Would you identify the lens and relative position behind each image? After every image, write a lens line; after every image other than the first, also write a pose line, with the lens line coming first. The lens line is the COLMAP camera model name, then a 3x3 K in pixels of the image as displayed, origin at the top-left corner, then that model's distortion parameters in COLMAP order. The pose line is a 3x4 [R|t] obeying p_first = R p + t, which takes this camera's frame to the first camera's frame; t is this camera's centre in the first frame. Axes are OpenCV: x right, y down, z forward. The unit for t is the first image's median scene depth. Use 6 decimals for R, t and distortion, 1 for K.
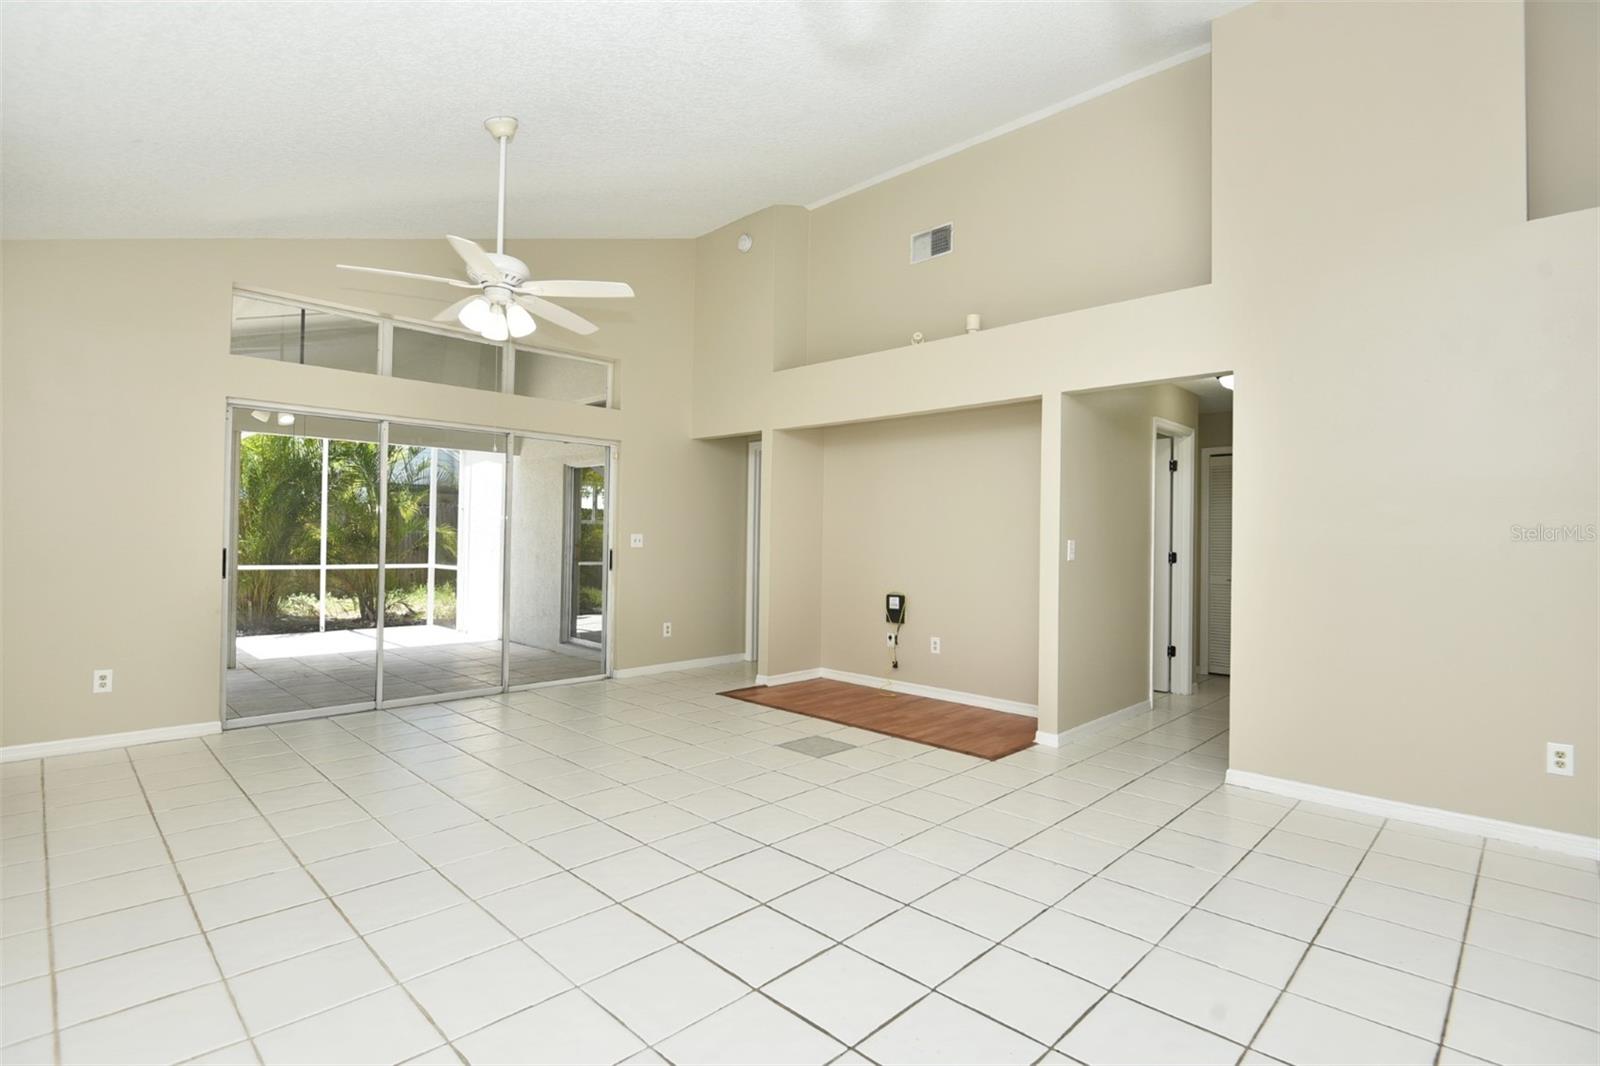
lens RADIAL K [[766.5, 0, 800.2], [0, 766.5, 529.4], [0, 0, 1]] dist [-0.003120, -0.011206]
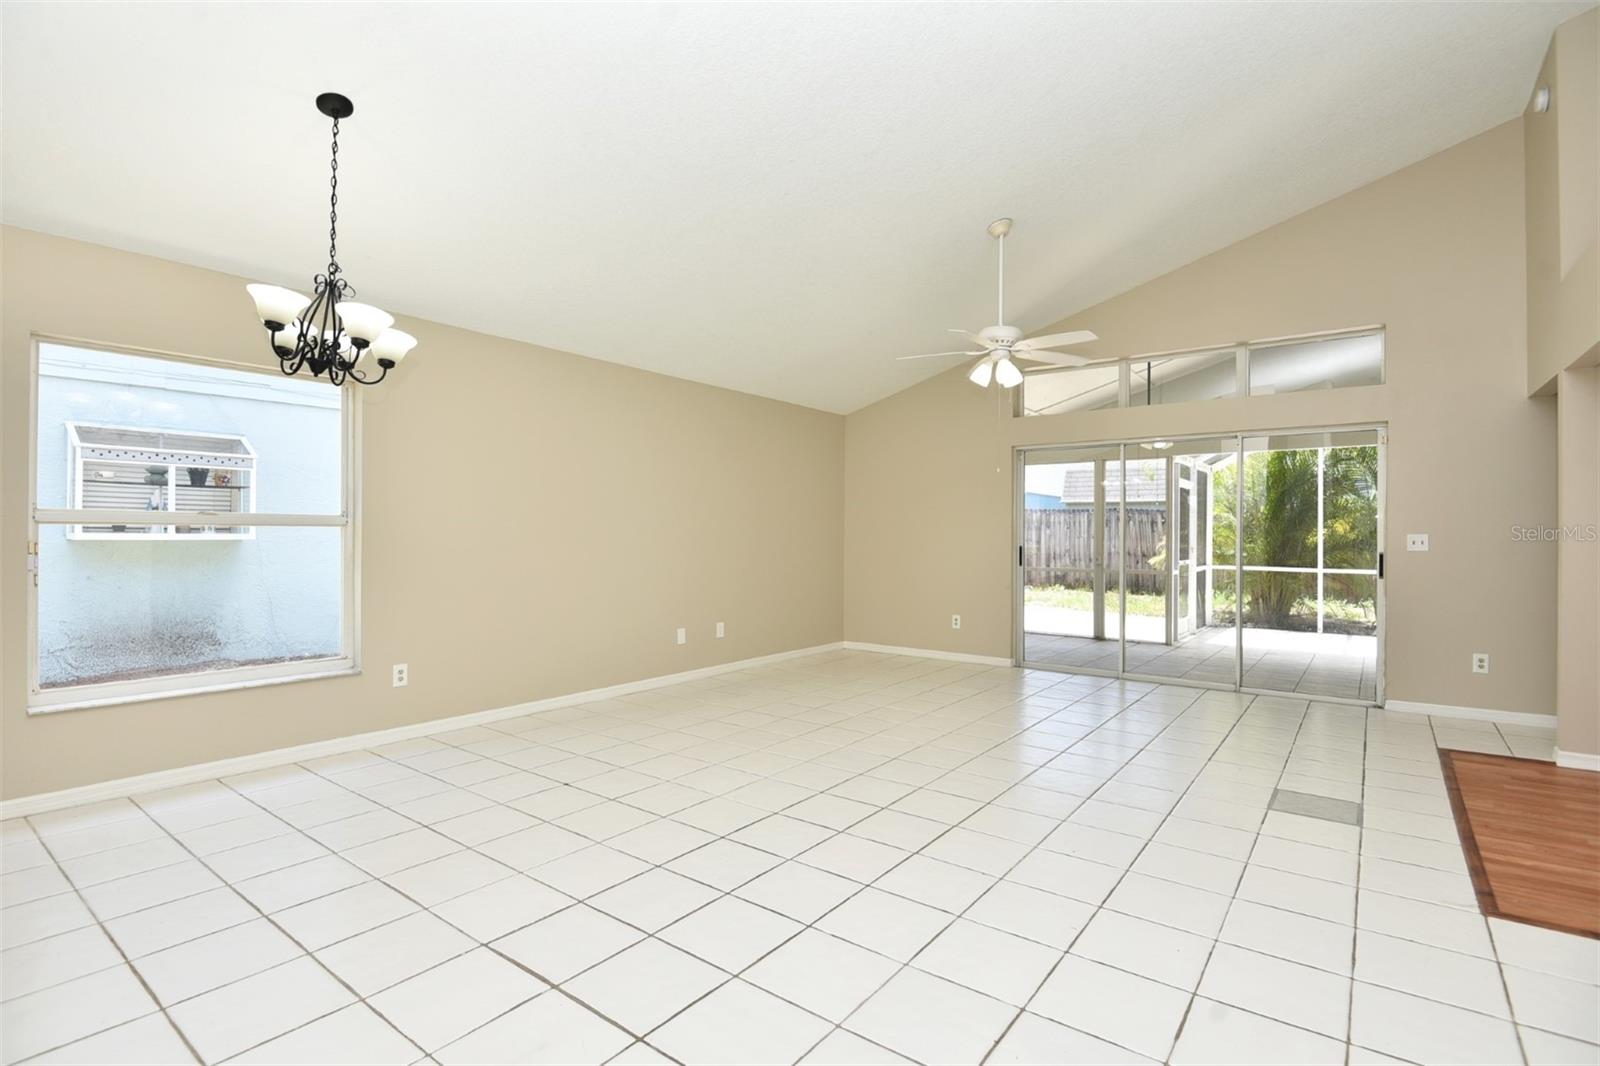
lens RADIAL K [[766.5, 0, 800.2], [0, 766.5, 529.4], [0, 0, 1]] dist [-0.003120, -0.011206]
pose [[0.119533, -0.020661, -0.992615, 0.339545], [0.010988, 0.999750, -0.019486, 0.006426], [0.992769, -0.008578, 0.119730, 0.185443]]
